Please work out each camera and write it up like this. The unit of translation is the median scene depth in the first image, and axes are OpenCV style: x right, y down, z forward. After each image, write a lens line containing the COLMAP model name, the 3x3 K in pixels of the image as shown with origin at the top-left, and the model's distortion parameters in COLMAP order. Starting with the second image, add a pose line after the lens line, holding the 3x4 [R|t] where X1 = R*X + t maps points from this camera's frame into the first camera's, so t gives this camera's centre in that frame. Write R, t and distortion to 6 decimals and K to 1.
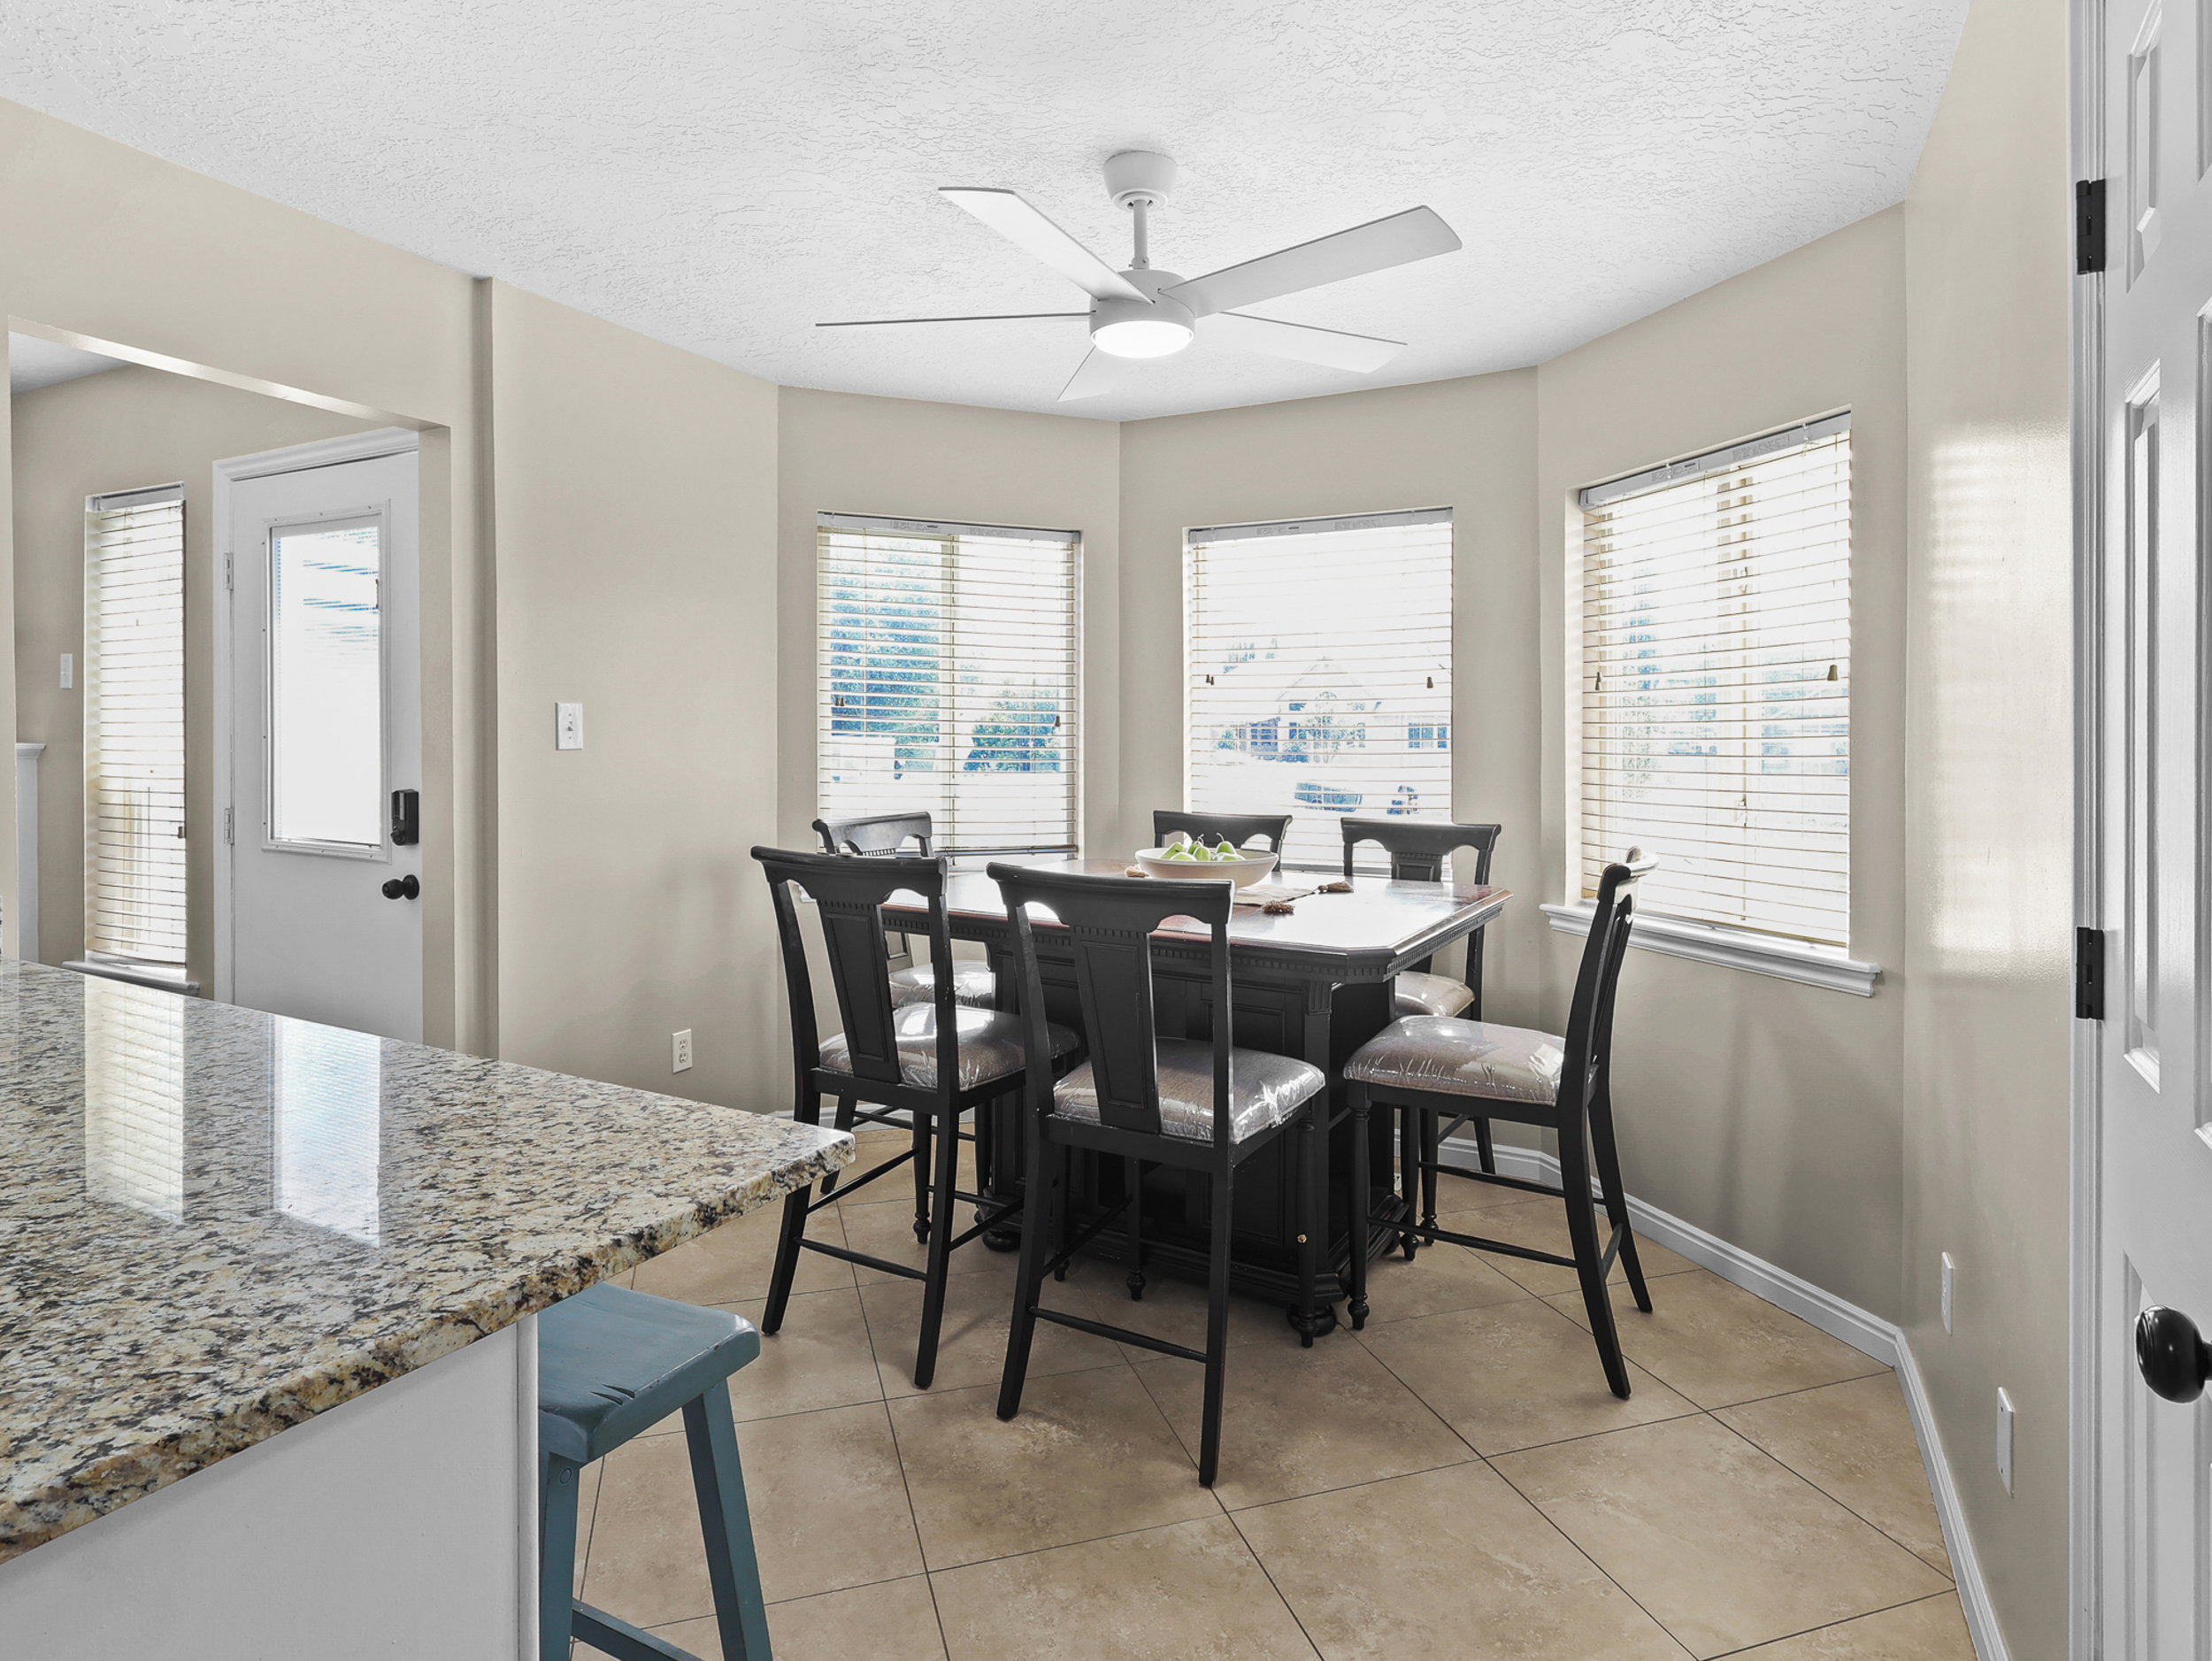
lens RADIAL K [[1182.7, 0, 1099.0], [0, 1182.7, 826.0], [0, 0, 1]] dist [0.000064, 0.001549]
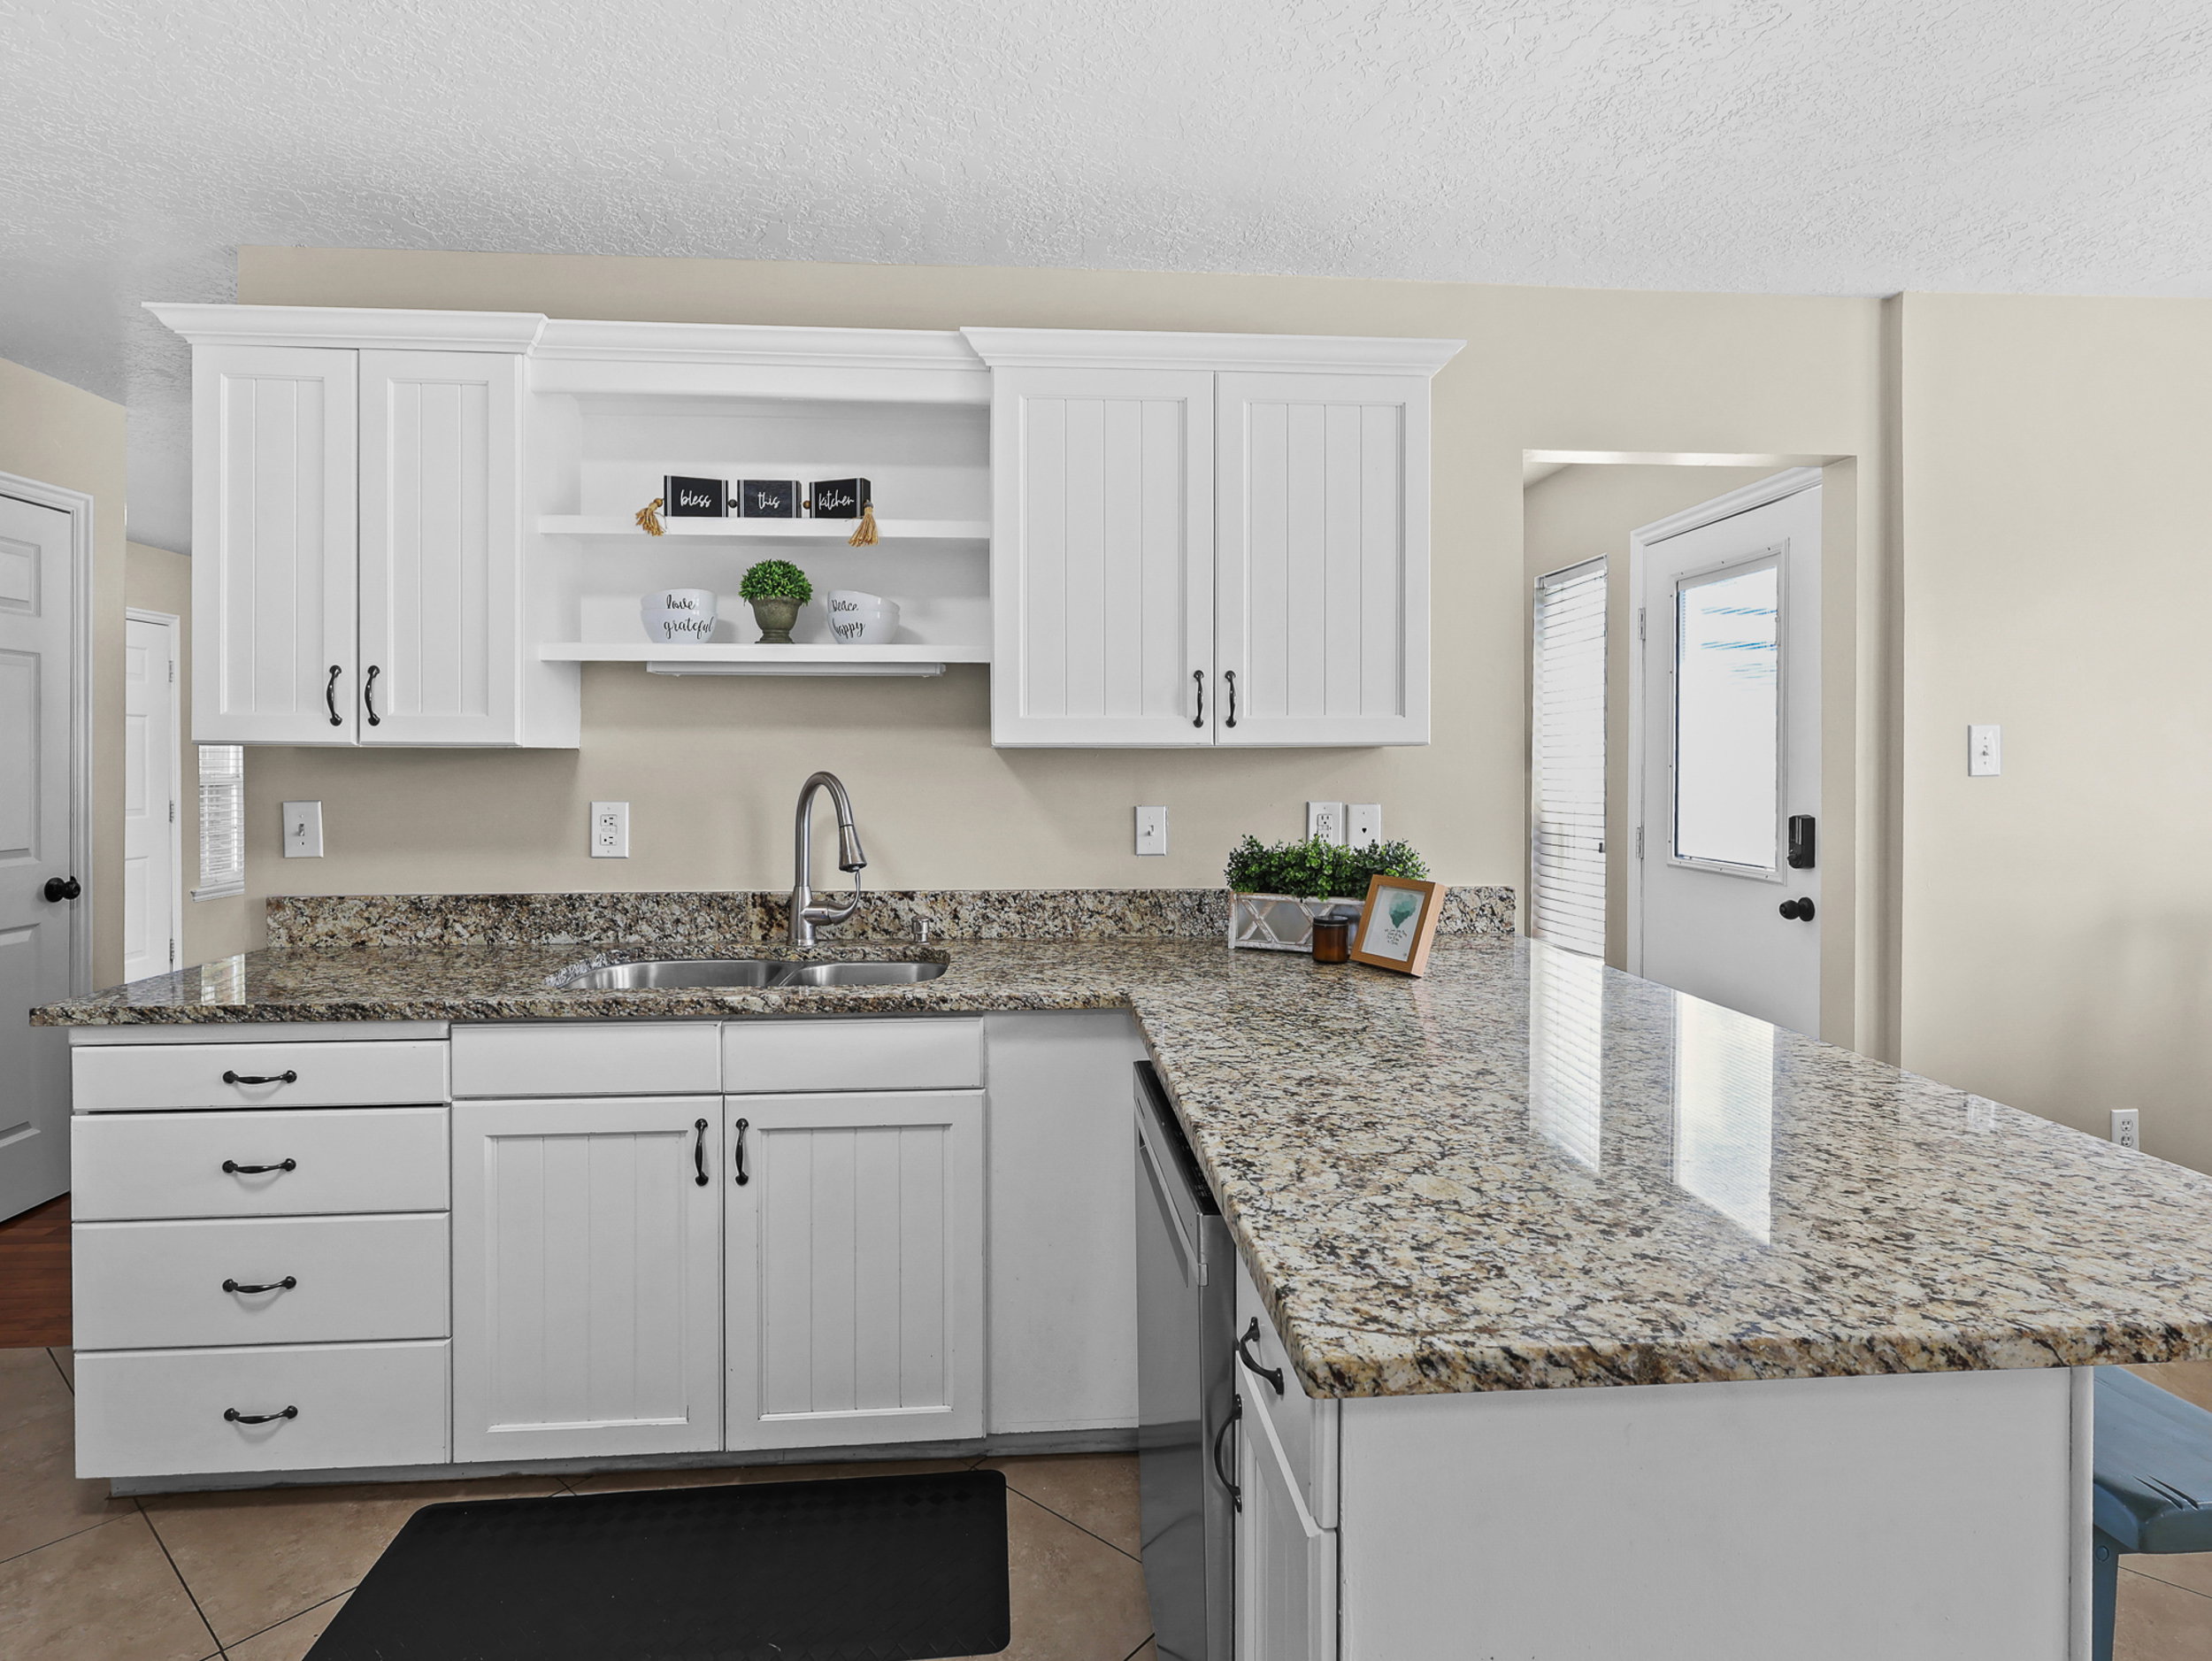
lens RADIAL K [[1182.7, 0, 1099.0], [0, 1182.7, 826.0], [0, 0, 1]] dist [0.000064, 0.001549]
pose [[0.538568, 0.030863, -0.842017, -0.120226], [-0.049702, 0.998752, 0.004818, 0.011930], [0.841115, 0.039255, 0.539430, -0.216127]]
